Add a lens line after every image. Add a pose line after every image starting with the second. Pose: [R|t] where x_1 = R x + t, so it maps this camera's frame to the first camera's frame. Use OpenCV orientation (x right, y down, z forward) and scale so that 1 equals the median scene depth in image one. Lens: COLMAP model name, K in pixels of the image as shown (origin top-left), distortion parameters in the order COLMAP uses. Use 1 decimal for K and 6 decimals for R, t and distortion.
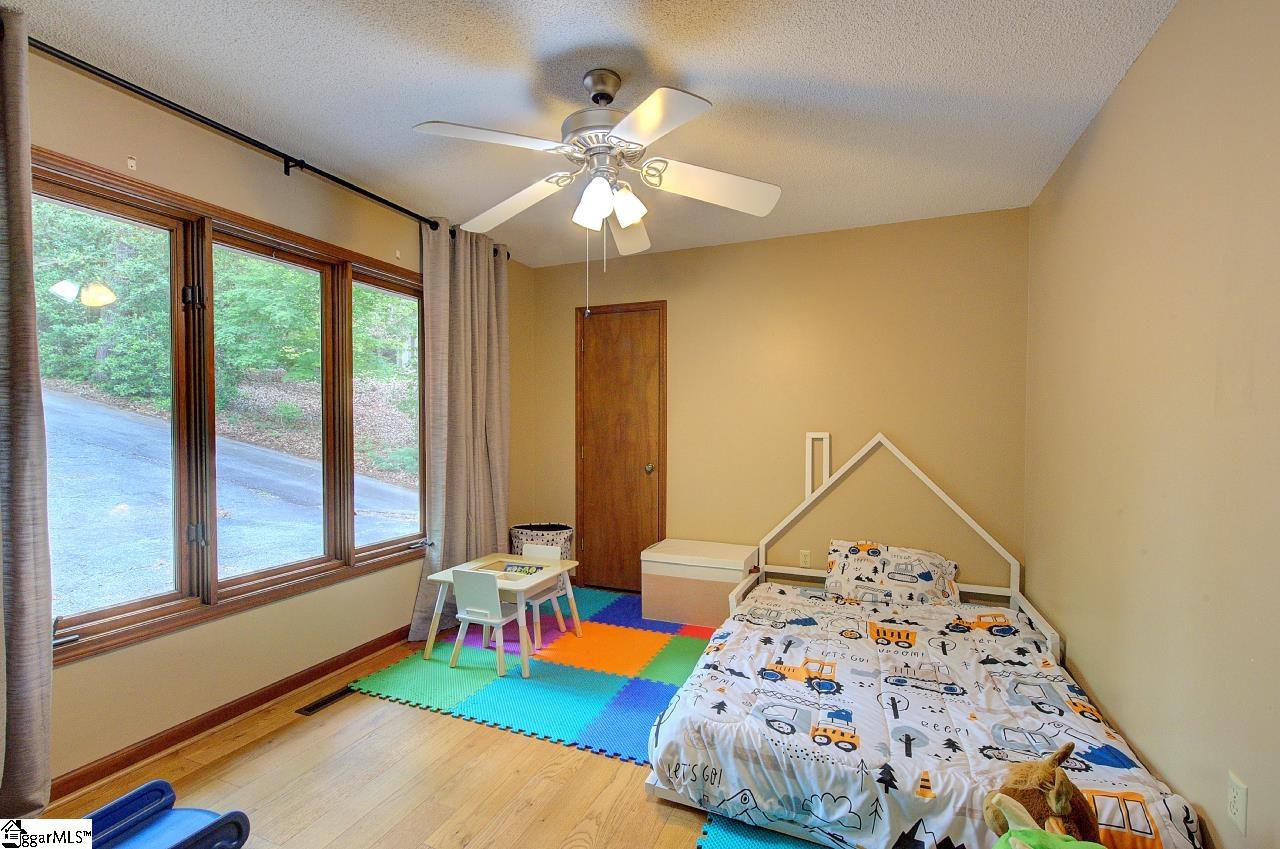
lens RADIAL K [[545.6, 0, 635.9], [0, 545.6, 435.2], [0, 0, 1]] dist [-0.000569, 0.000835]
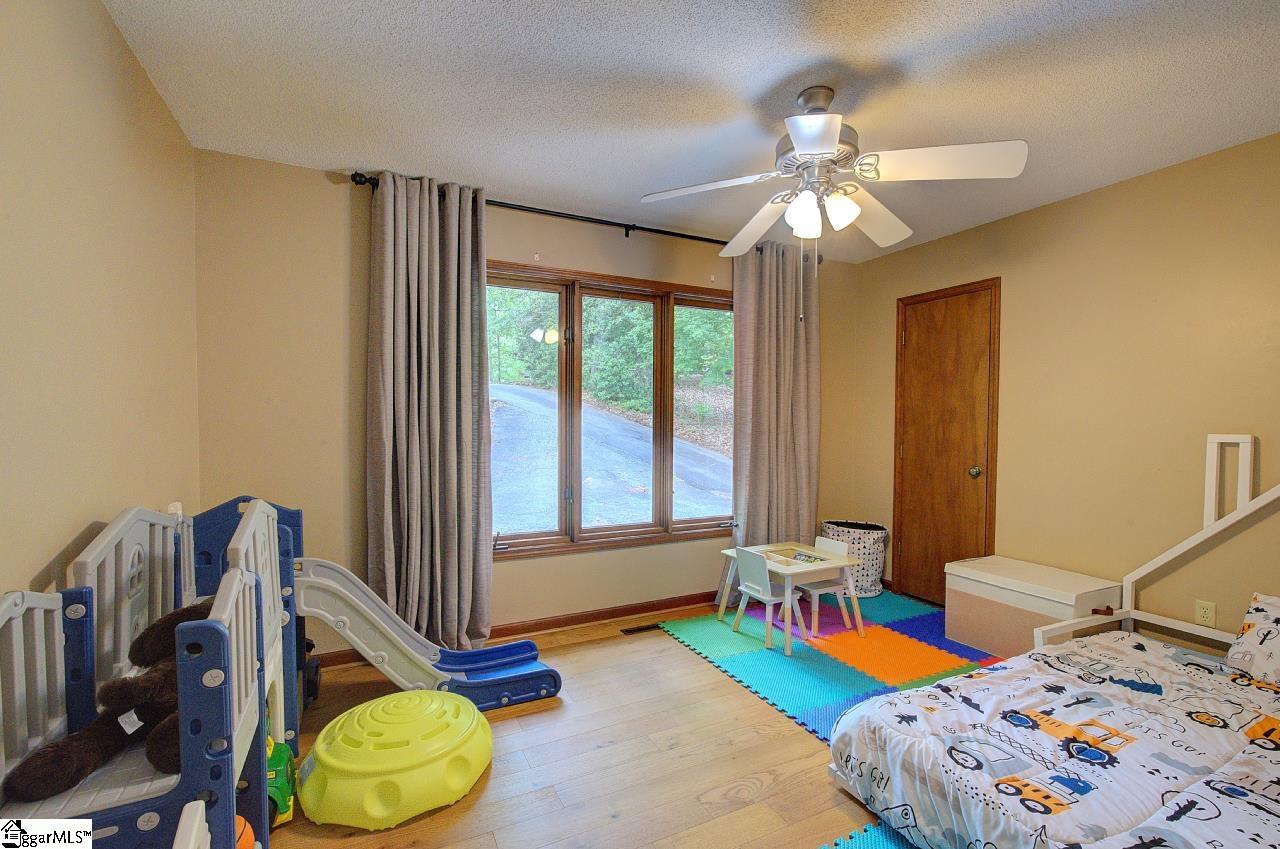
lens RADIAL K [[545.6, 0, 635.9], [0, 545.6, 435.2], [0, 0, 1]] dist [-0.000569, 0.000835]
pose [[0.763497, 0.019820, -0.645508, 0.245917], [-0.016263, 0.999802, 0.011462, 0.000164], [0.645607, 0.001747, 0.763668, -0.020146]]
